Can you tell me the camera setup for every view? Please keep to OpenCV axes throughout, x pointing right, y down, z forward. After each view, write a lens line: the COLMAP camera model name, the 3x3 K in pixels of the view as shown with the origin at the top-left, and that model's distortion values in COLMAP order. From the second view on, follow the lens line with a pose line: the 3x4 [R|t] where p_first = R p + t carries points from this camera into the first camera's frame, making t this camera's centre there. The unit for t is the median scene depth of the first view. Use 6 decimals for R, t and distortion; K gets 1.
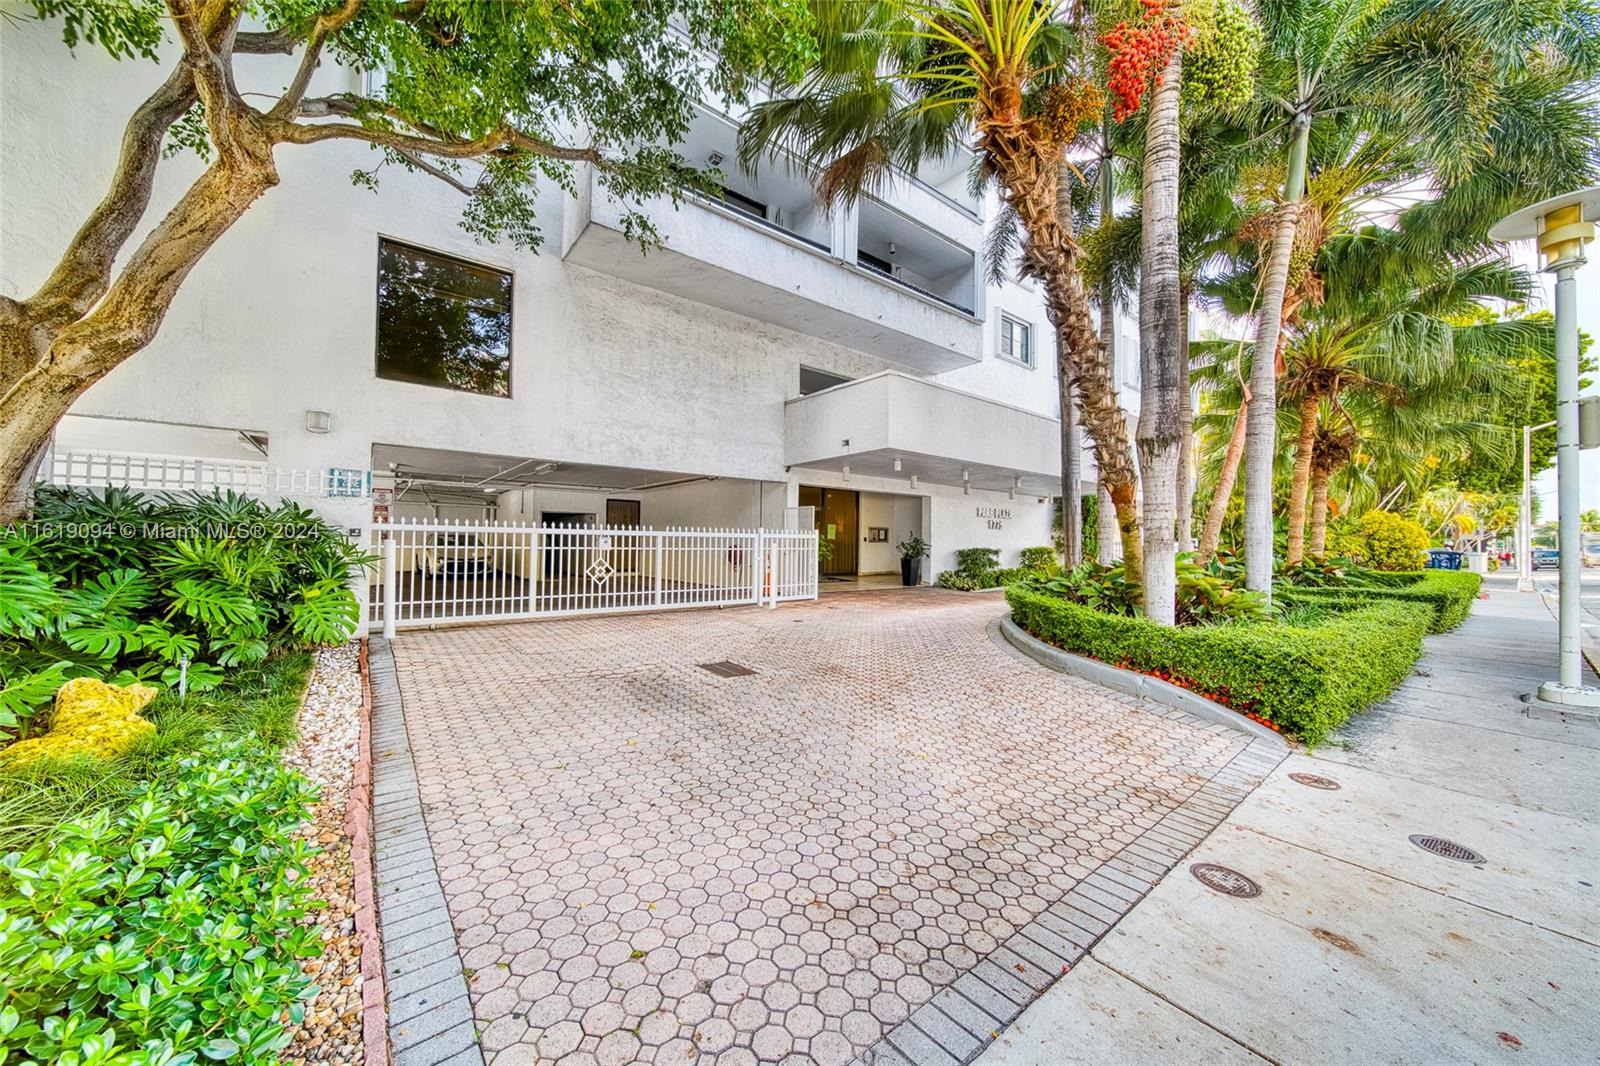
lens RADIAL K [[568.5, 0, 799.1], [0, 568.5, 529.2], [0, 0, 1]] dist [0.002673, -0.002995]
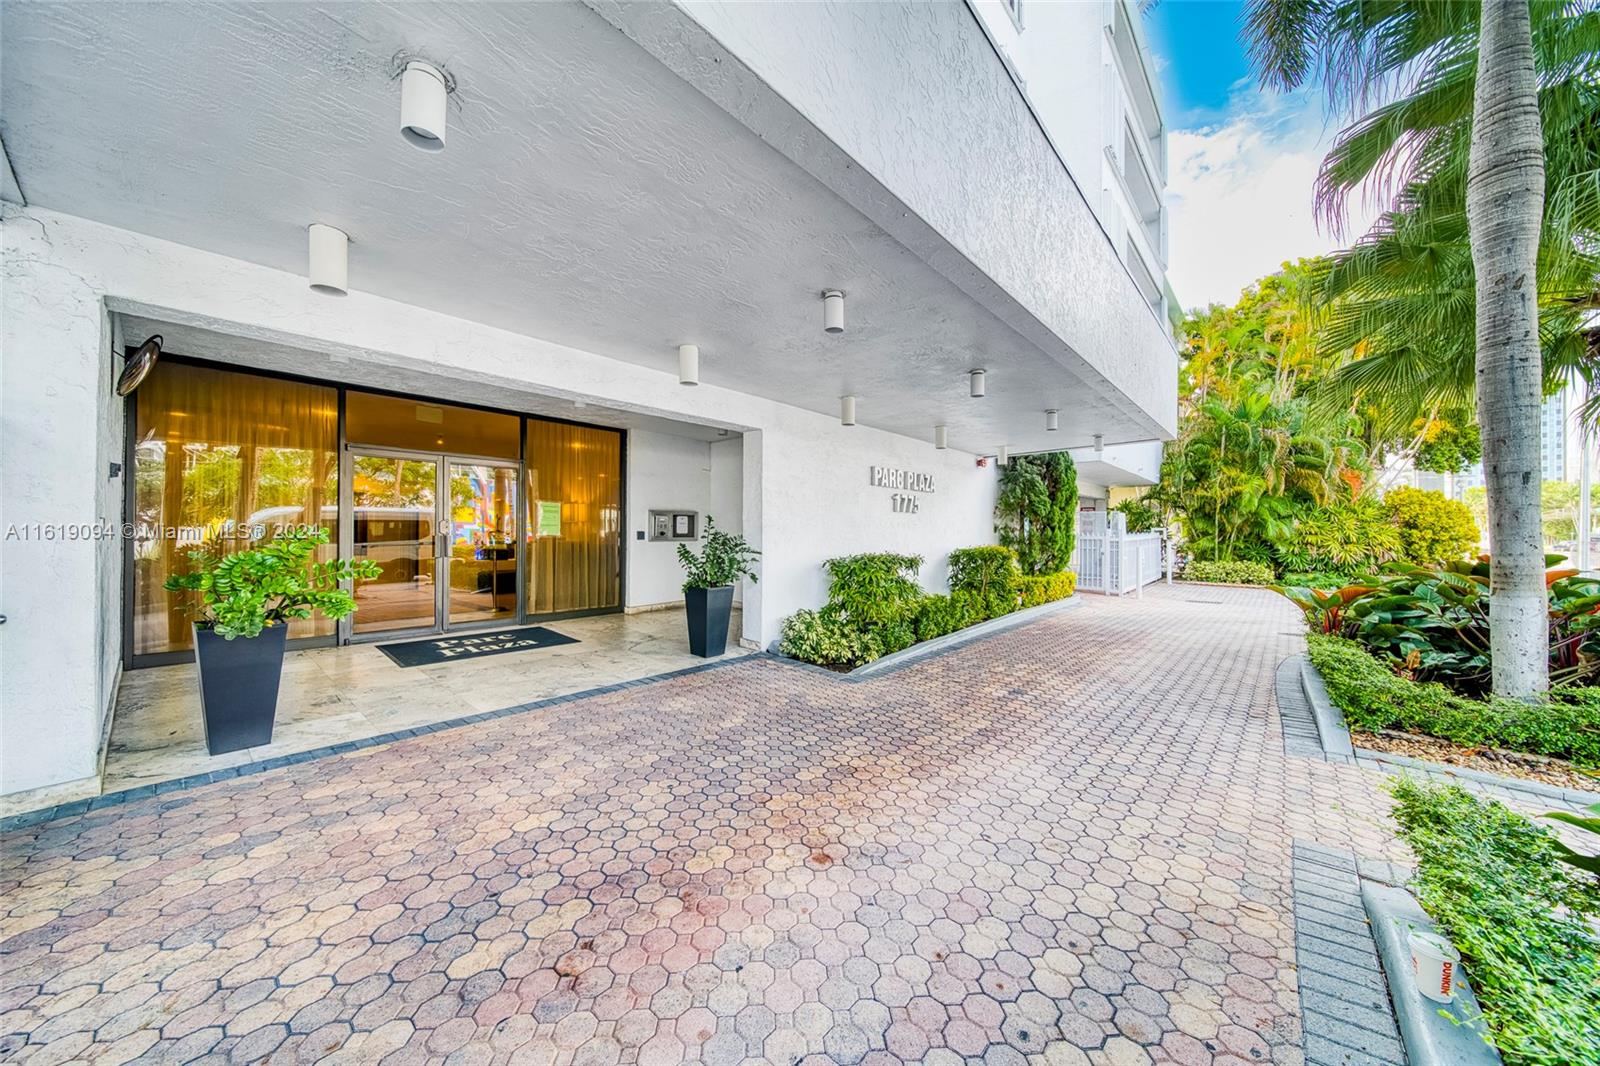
lens RADIAL K [[568.5, 0, 799.1], [0, 568.5, 529.2], [0, 0, 1]] dist [0.002673, -0.002995]
pose [[0.982440, -0.006901, 0.186450, 0.171142], [0.003570, 0.999828, 0.018195, 0.005332], [-0.186543, -0.017210, 0.982296, 0.562398]]
